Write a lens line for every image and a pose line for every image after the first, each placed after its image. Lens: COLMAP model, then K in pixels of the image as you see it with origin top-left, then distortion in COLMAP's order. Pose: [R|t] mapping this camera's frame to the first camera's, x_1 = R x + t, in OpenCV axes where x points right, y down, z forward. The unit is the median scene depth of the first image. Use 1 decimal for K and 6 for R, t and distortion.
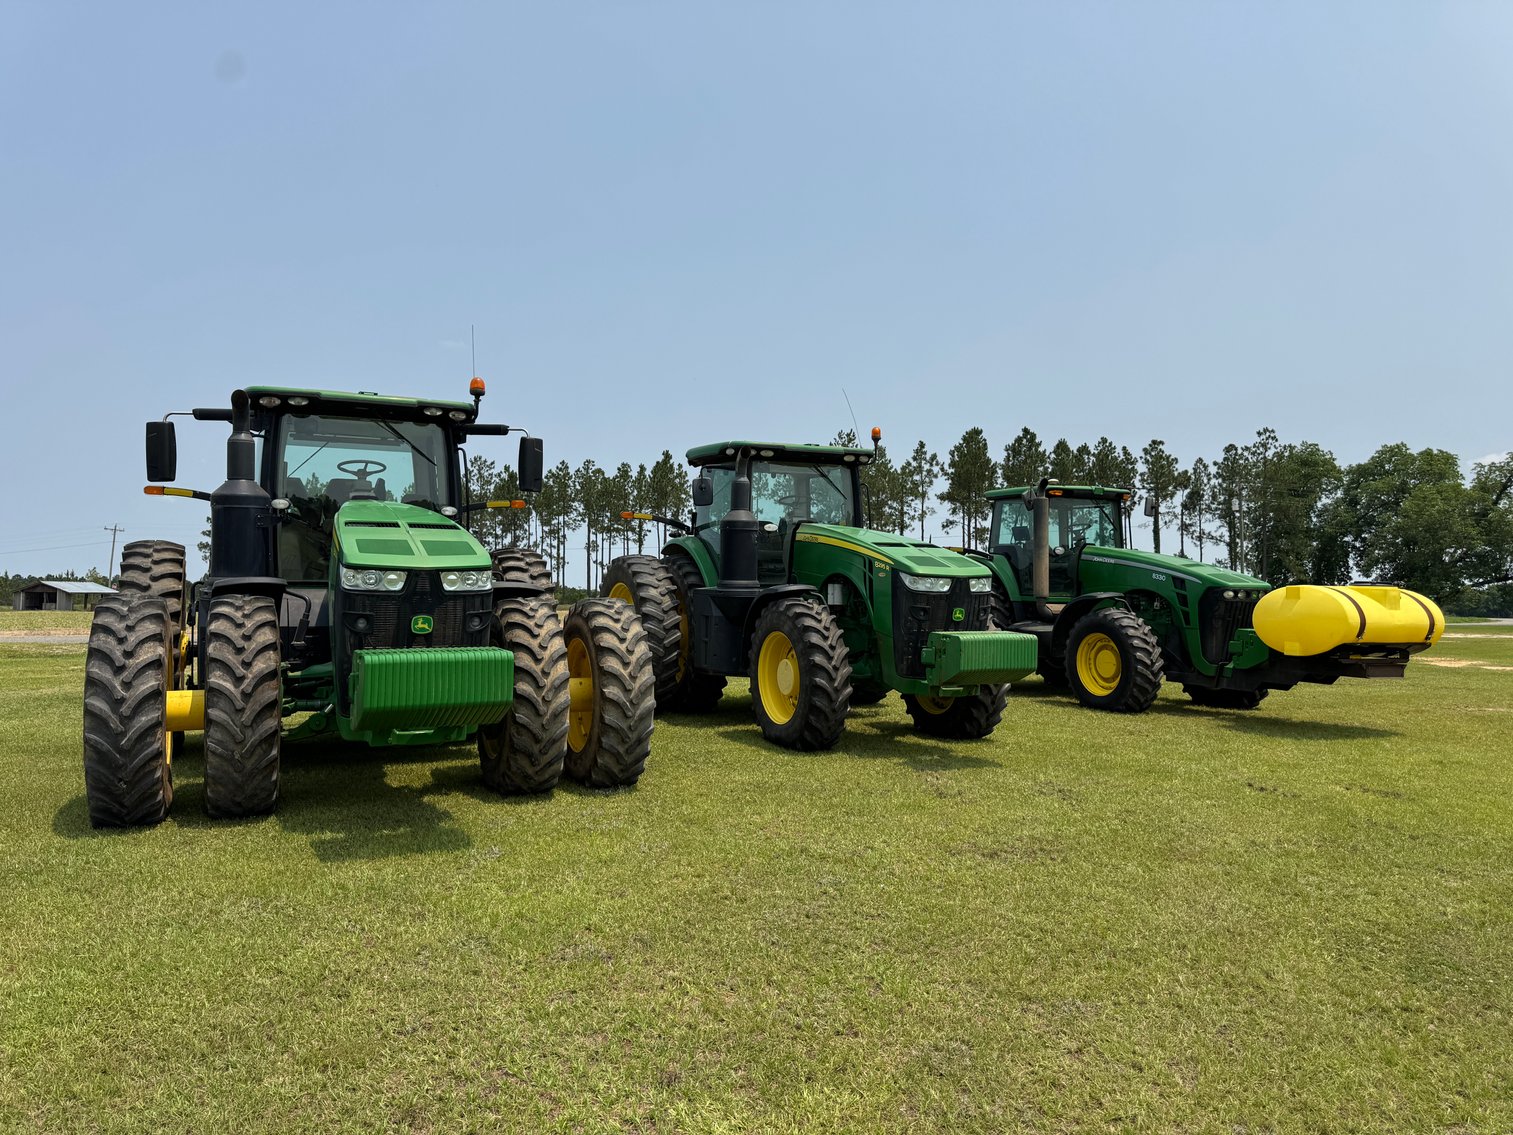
lens RADIAL K [[1061.0, 0, 750.5], [0, 1061.0, 568.5], [0, 0, 1]] dist [0.134317, -0.255093]
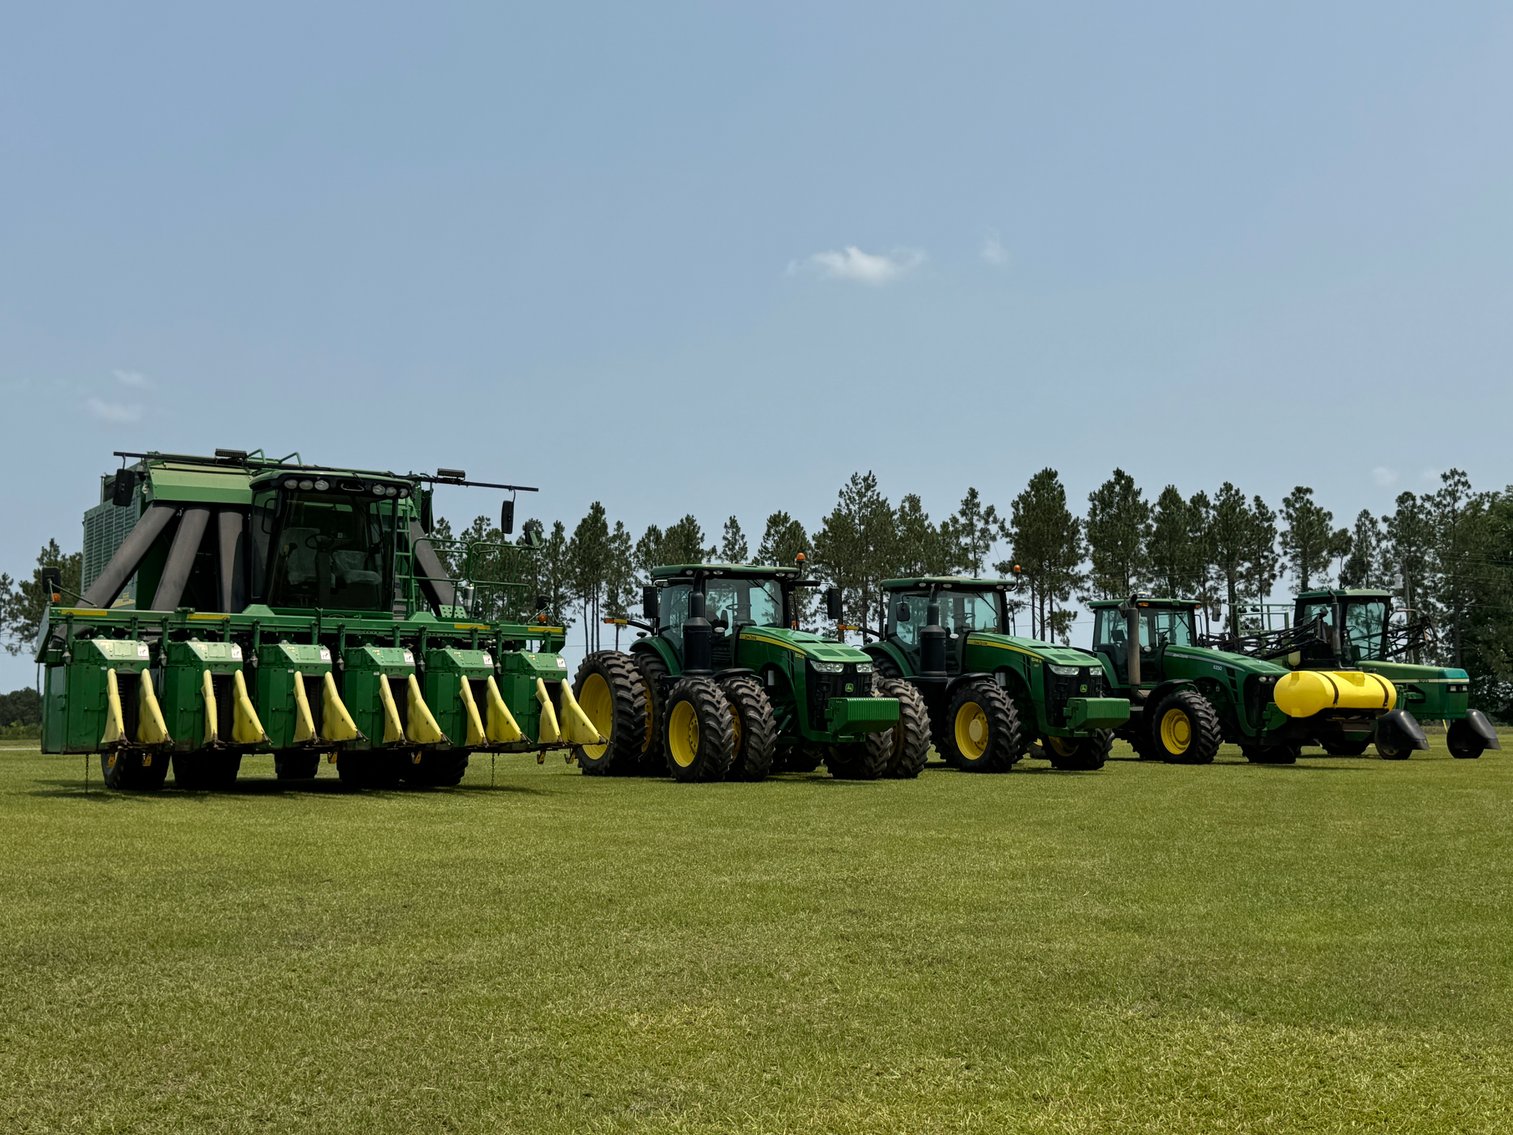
lens RADIAL K [[1736.6, 0, 756.5], [0, 1736.6, 567.5], [0, 0, 1]] dist [0.165121, -0.270212]
pose [[0.998925, -0.009018, 0.045466, -0.034907], [0.011822, 0.998019, -0.061795, 0.001283], [-0.044819, 0.062266, 0.997053, -0.136917]]
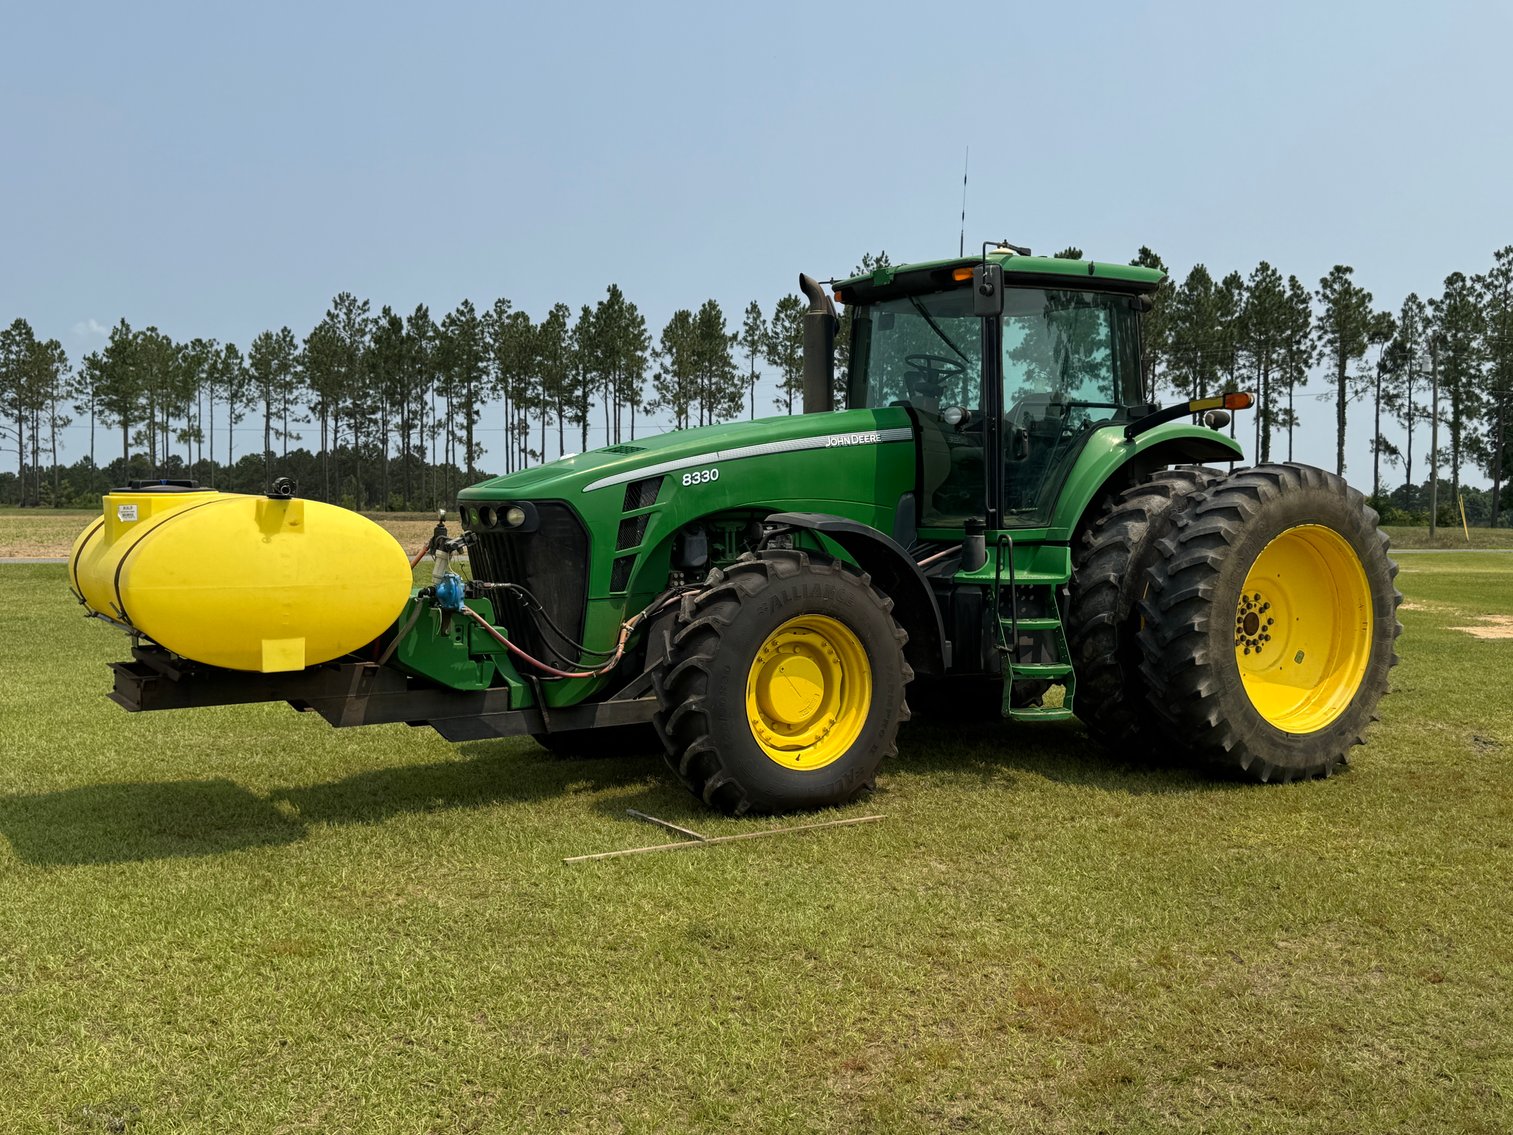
lens RADIAL K [[1503.6, 0, 756.5], [0, 1503.6, 567.5], [0, 0, 1]] dist [0.203595, -0.463381]
pose [[0.999080, 0.007113, -0.042293, 0.060489], [-0.004124, 0.997515, 0.070334, 0.000072], [0.042688, -0.070095, 0.996627, 0.036335]]
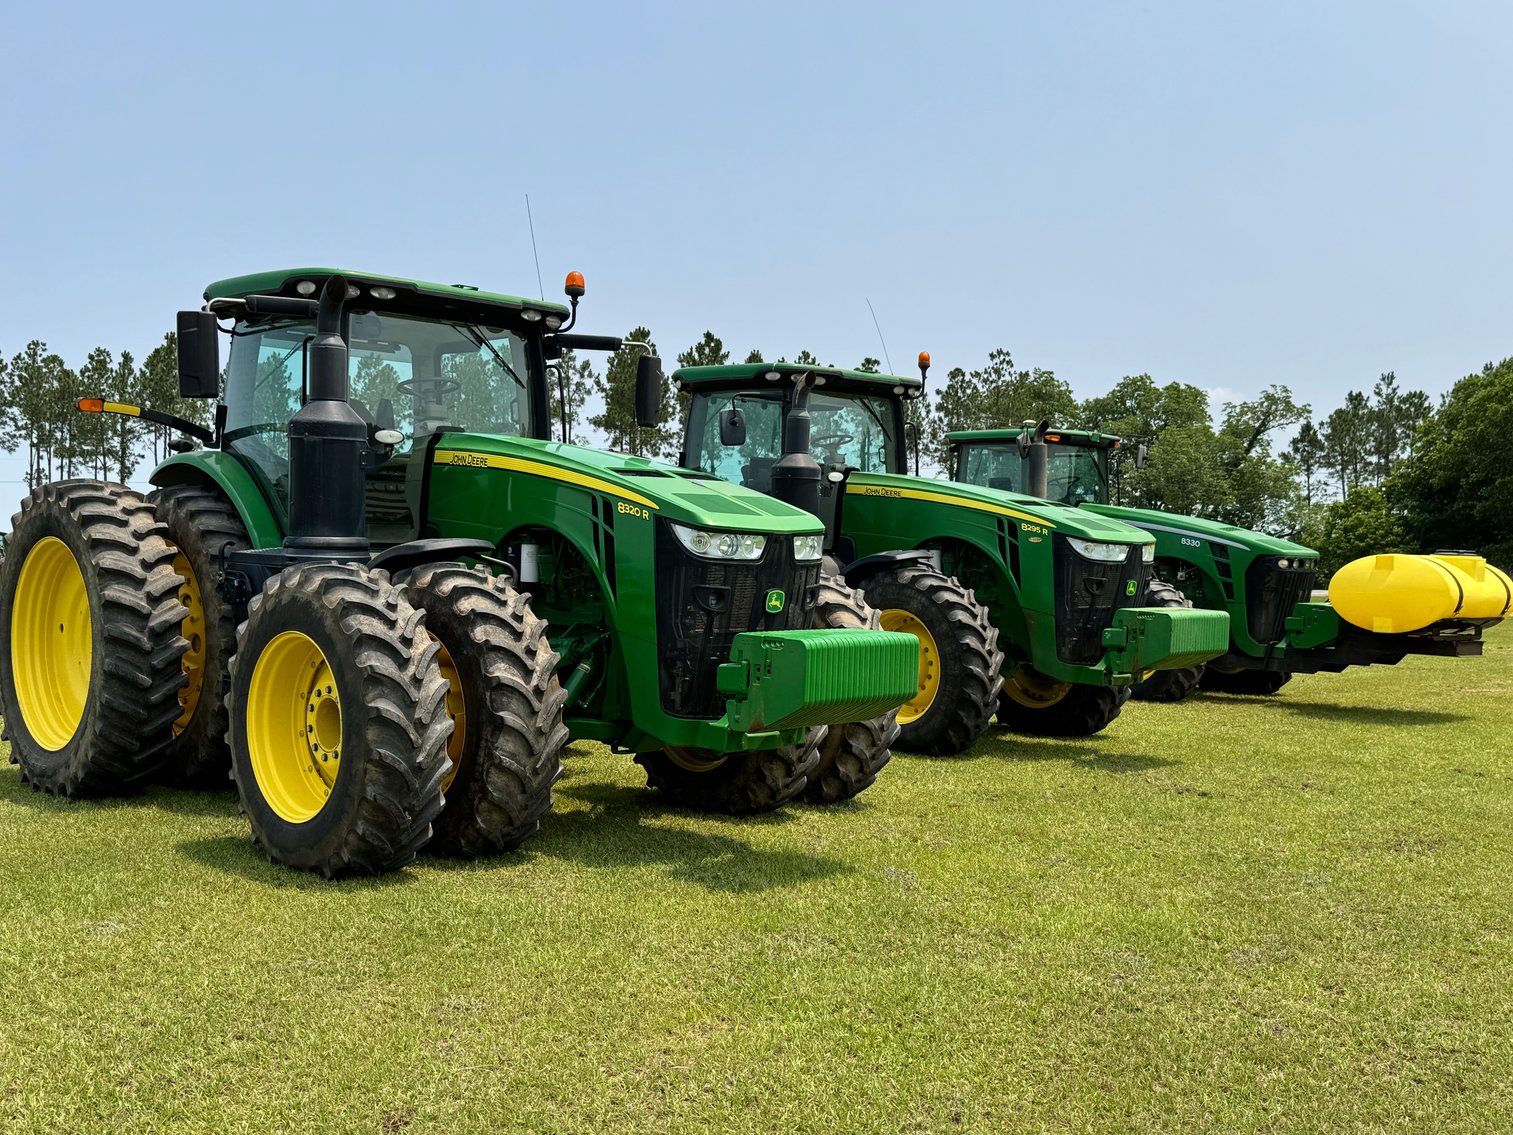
lens RADIAL K [[1498.4, 0, 759.3], [0, 1498.4, 566.9], [0, 0, 1]] dist [0.166548, -0.314011]
pose [[0.949707, 0.004012, 0.313114, -0.035641], [-0.013893, 0.999473, 0.029331, -0.000357], [-0.312831, -0.032206, 0.949262, -0.003608]]
